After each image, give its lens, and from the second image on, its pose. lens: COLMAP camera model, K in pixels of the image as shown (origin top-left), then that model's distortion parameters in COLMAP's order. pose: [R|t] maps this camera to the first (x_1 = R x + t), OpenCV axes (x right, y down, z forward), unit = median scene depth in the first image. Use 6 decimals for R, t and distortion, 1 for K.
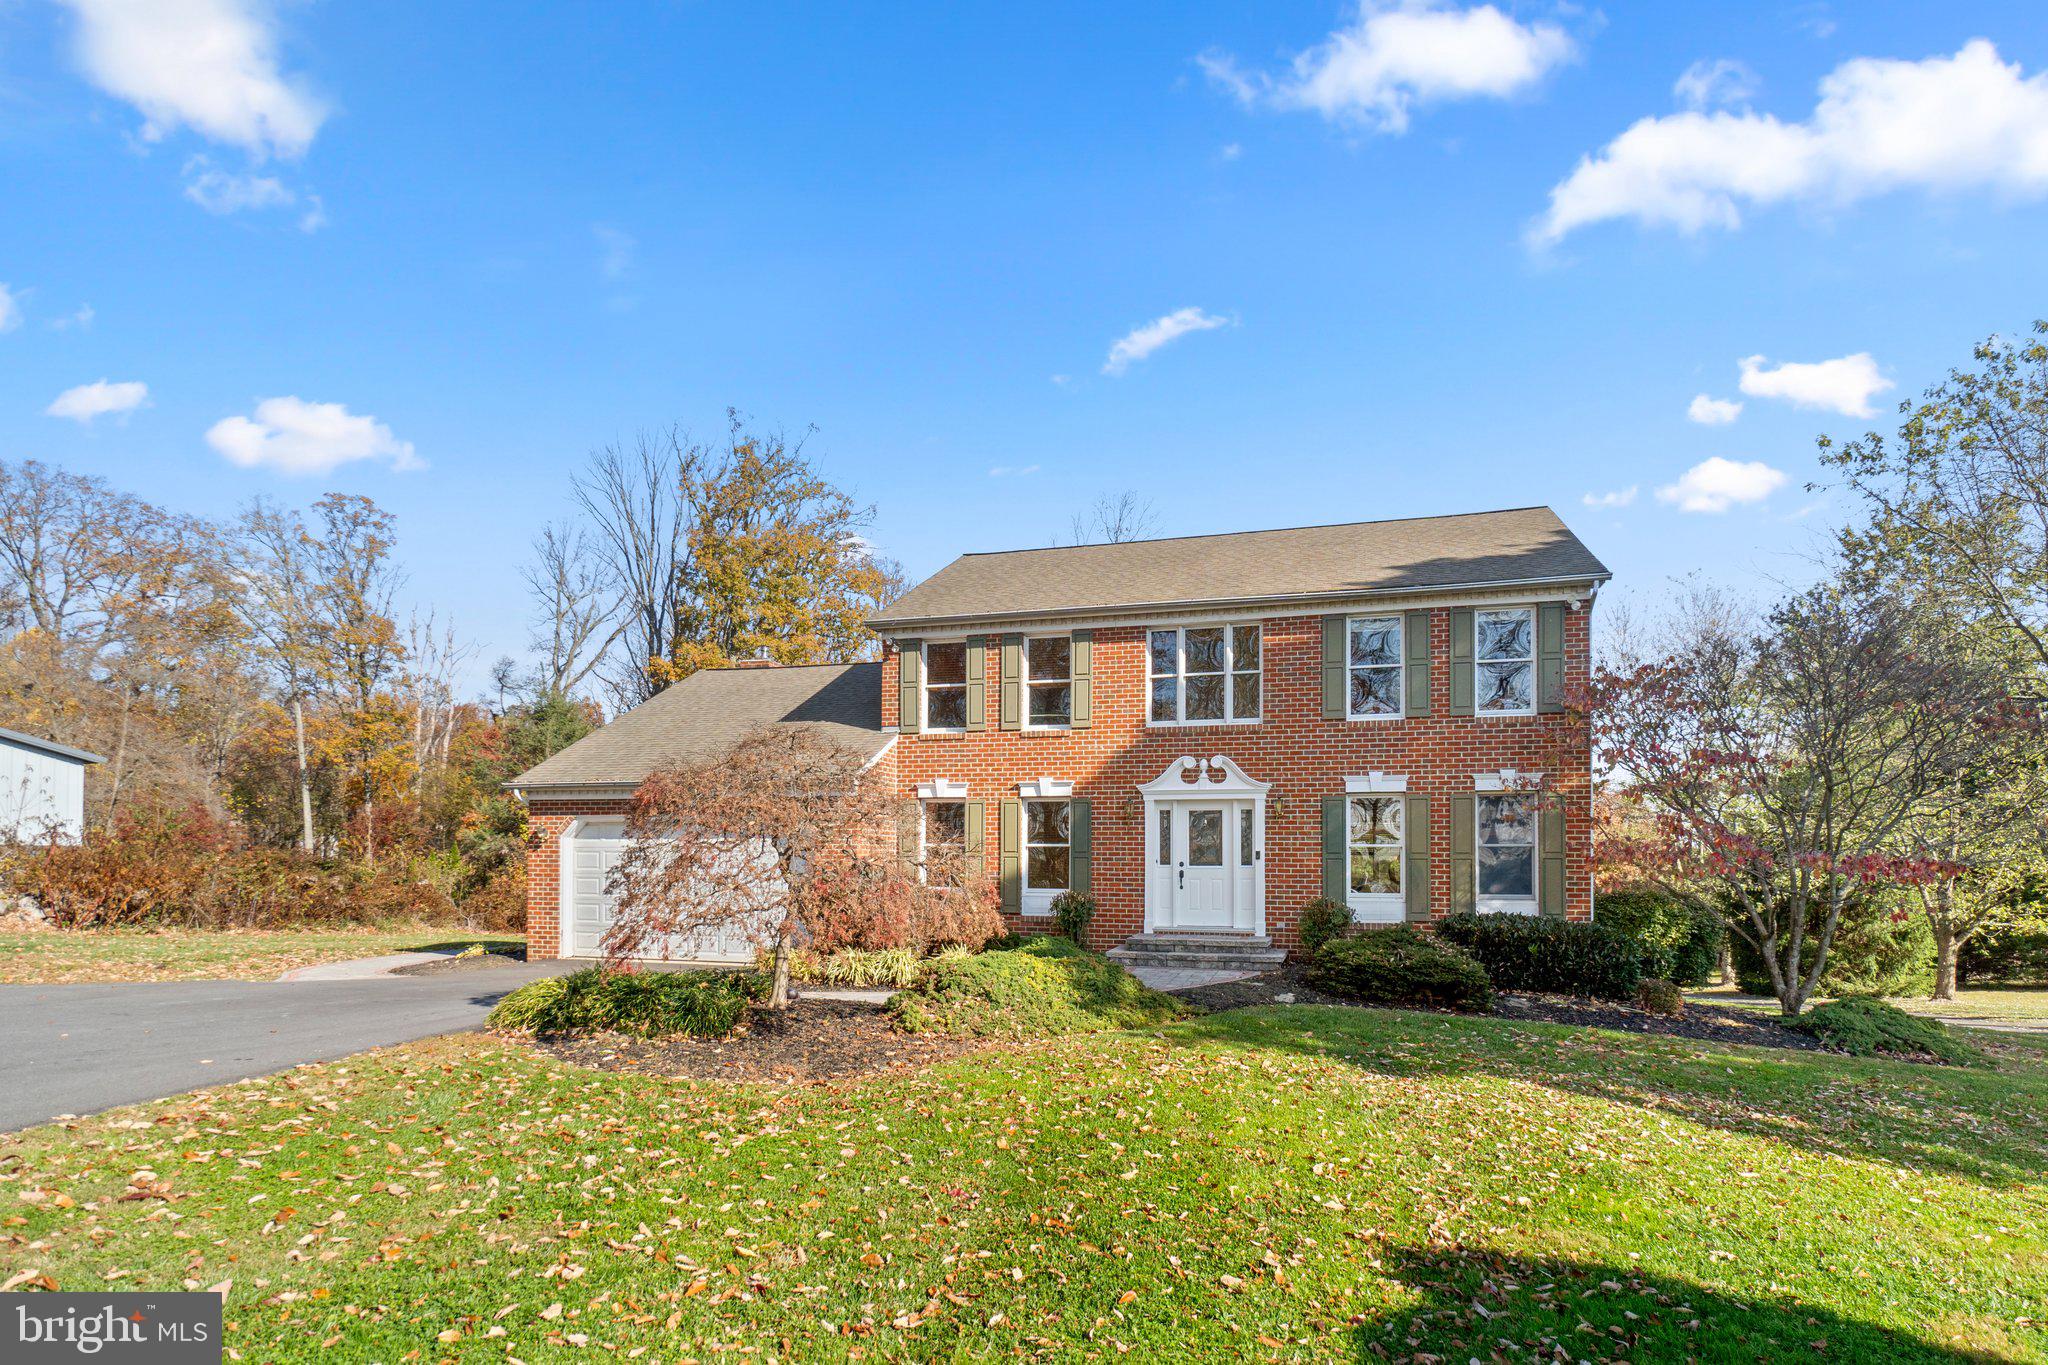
lens RADIAL K [[962.6, 0, 1129.1], [0, 962.6, 740.7], [0, 0, 1]] dist [-0.003049, -0.000268]
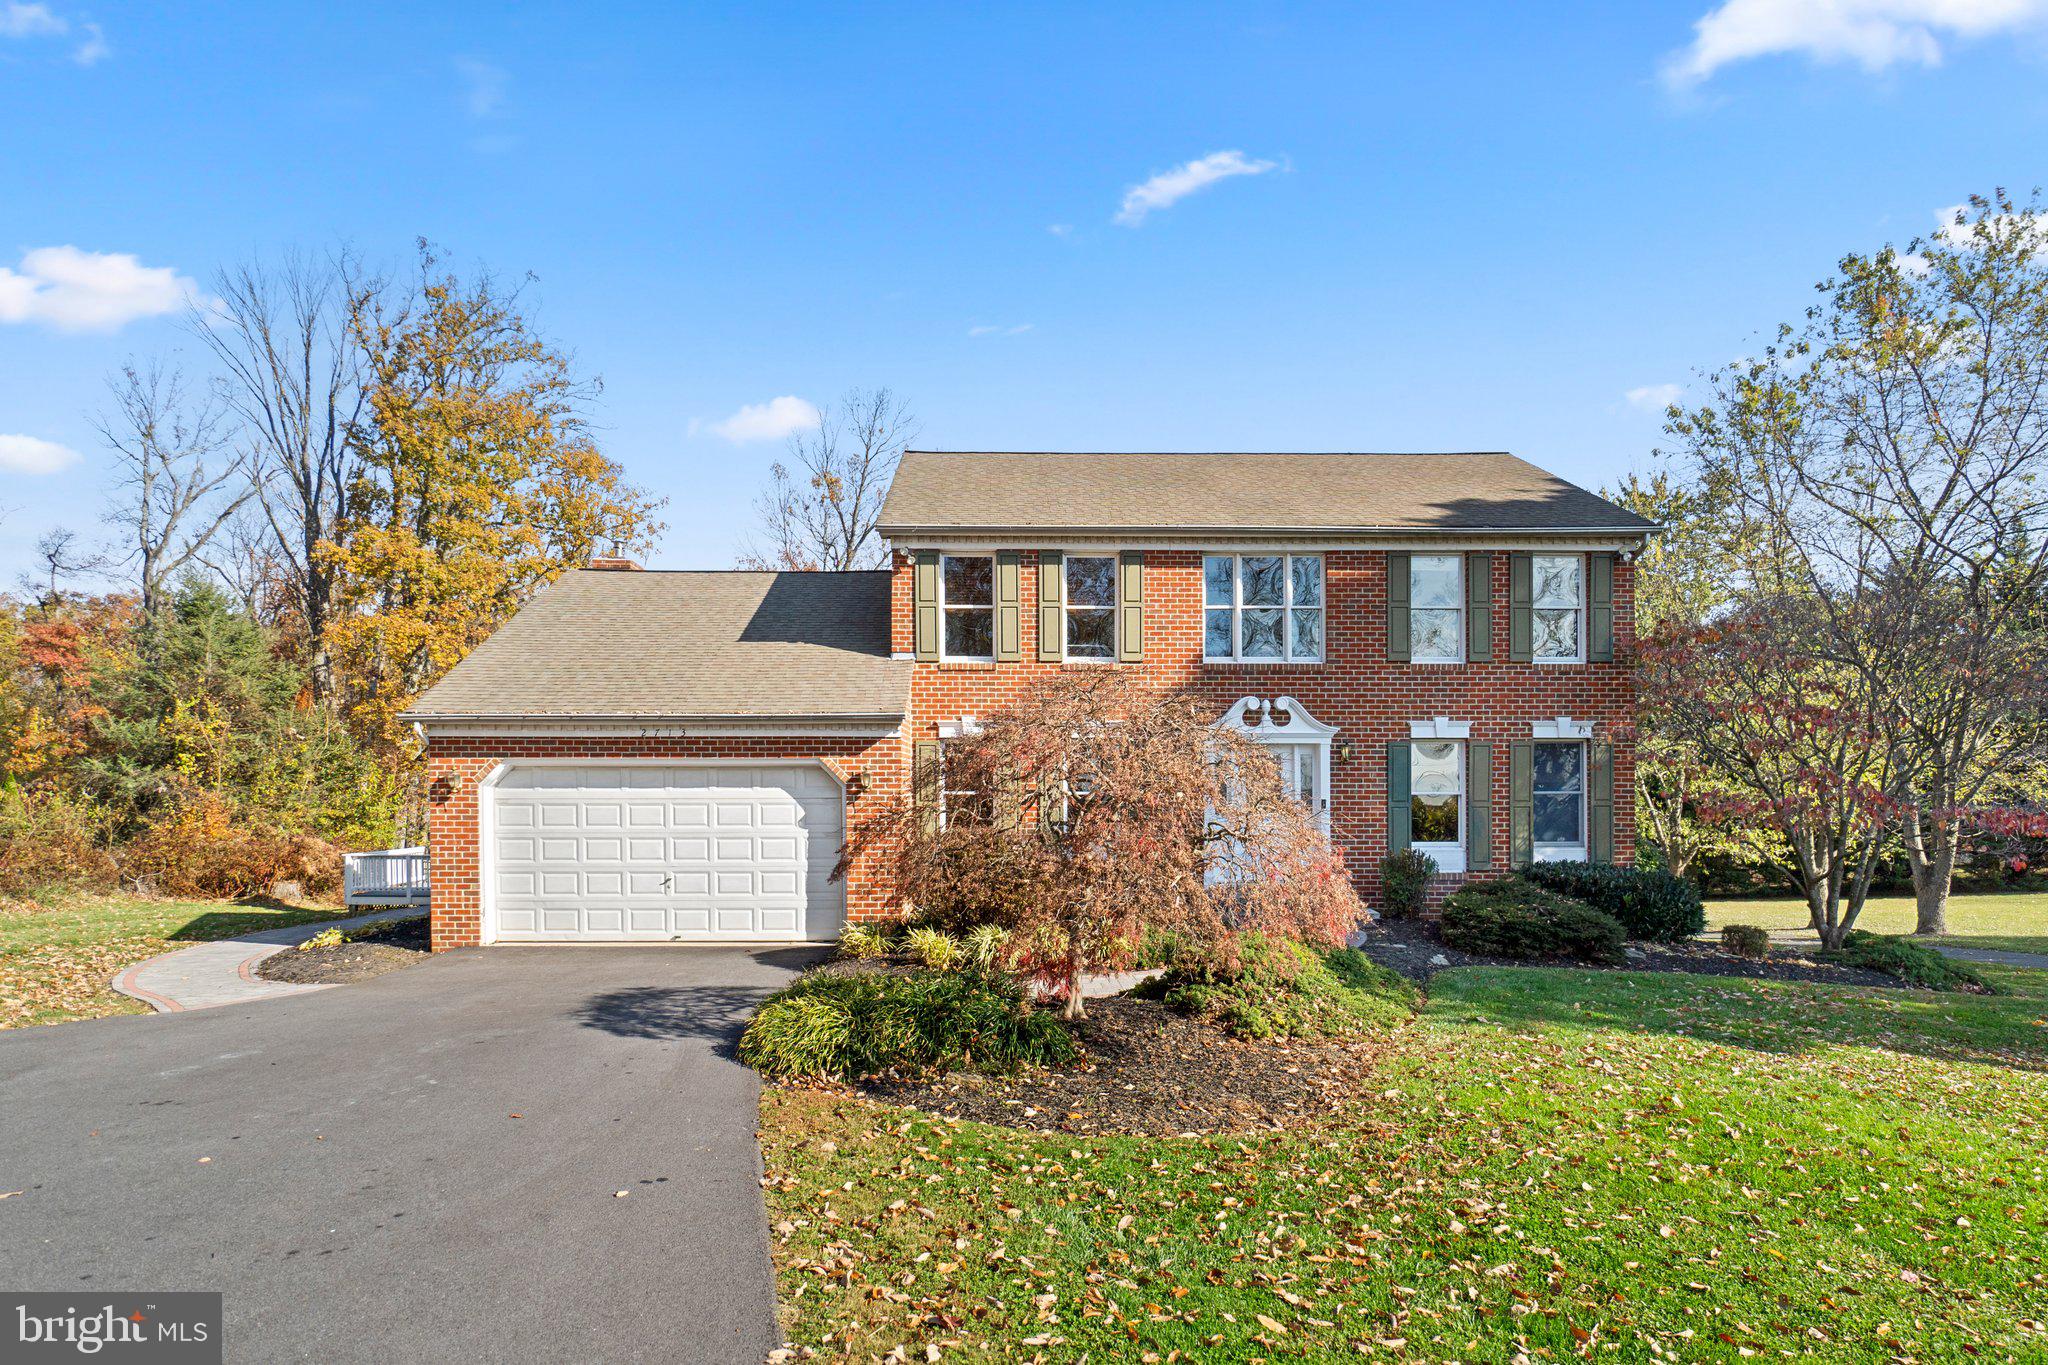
lens RADIAL K [[1001.6, 0, 1070.2], [0, 1001.6, 685.7], [0, 0, 1]] dist [-0.004386, -0.000127]
pose [[0.965101, 0.022927, 0.260871, -0.347021], [-0.029422, 0.999346, 0.021022, -0.008892], [-0.260218, -0.027964, 0.965145, 0.120342]]
